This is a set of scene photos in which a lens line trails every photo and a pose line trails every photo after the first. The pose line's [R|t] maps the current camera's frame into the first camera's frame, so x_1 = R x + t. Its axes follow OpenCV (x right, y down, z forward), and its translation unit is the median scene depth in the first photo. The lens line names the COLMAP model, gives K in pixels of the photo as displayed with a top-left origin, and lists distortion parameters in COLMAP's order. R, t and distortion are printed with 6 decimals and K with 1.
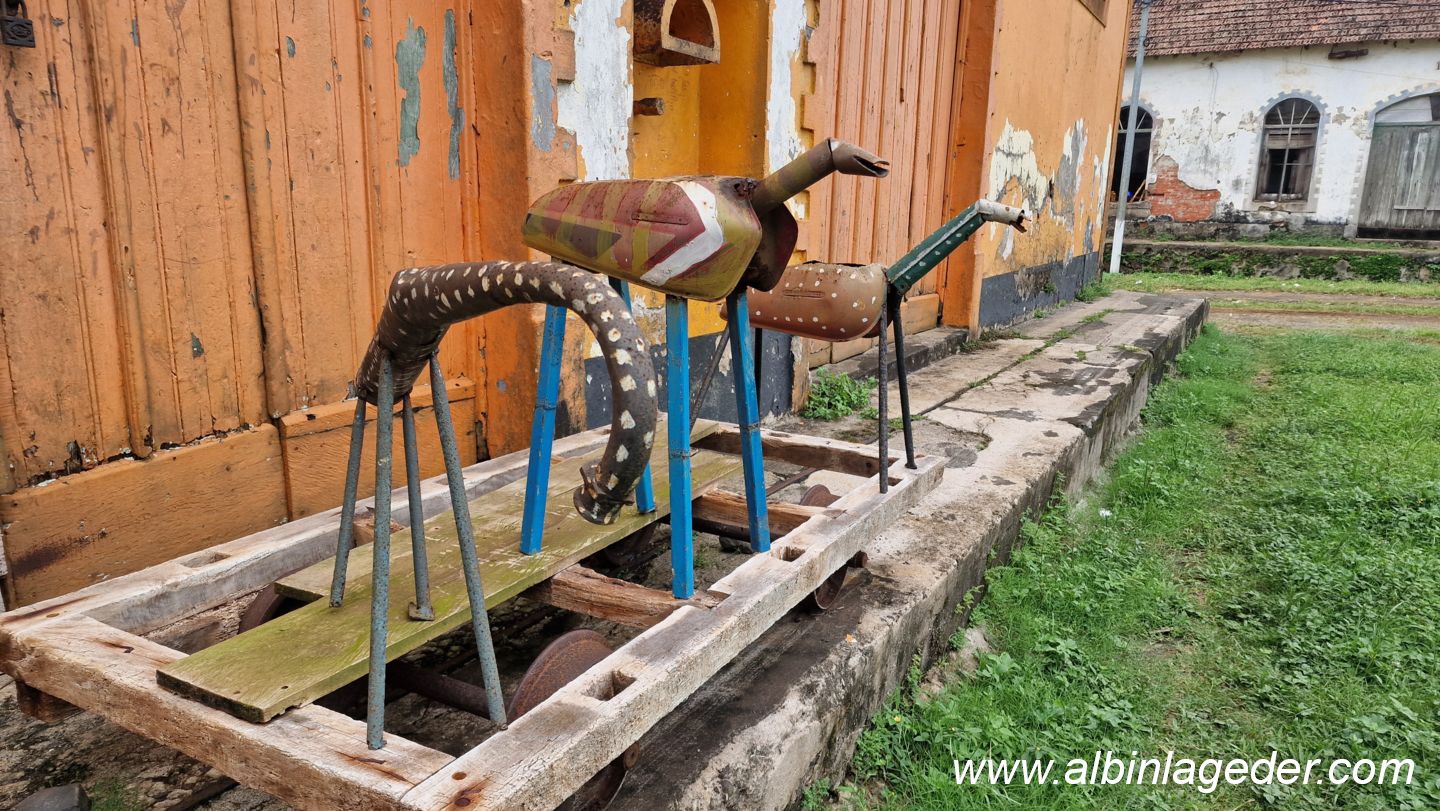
lens RADIAL K [[957.5, 0, 717.2], [0, 957.5, 406.3], [0, 0, 1]] dist [0.076006, -0.073545]
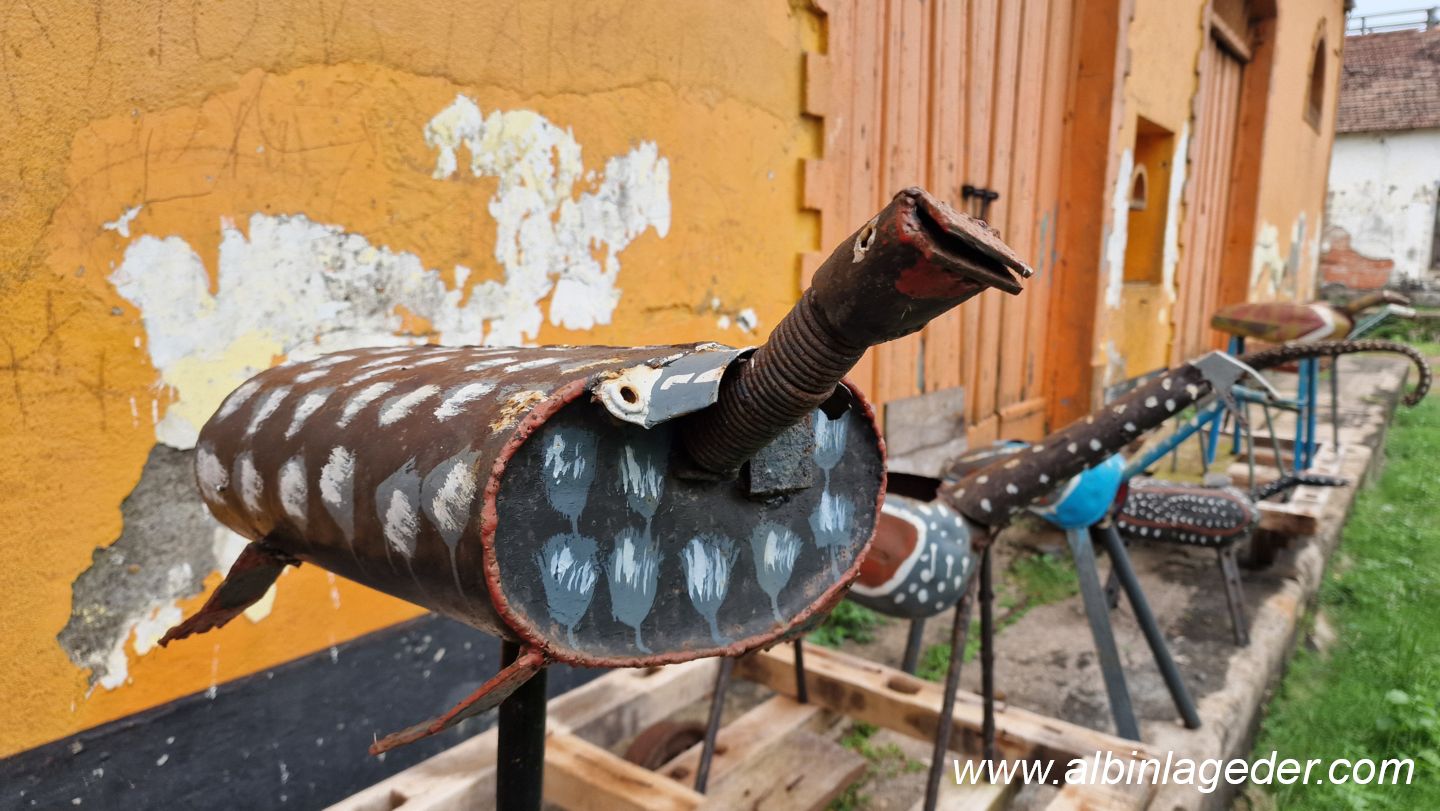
lens RADIAL K [[957.5, 0, 726.0], [0, 957.5, 406.8], [0, 0, 1]] dist [0.076006, -0.073545]
pose [[0.994046, 0.017922, -0.107474, -0.077456], [-0.024285, 0.998010, -0.058193, 0.012686], [0.106217, 0.060457, 0.992503, -0.099368]]
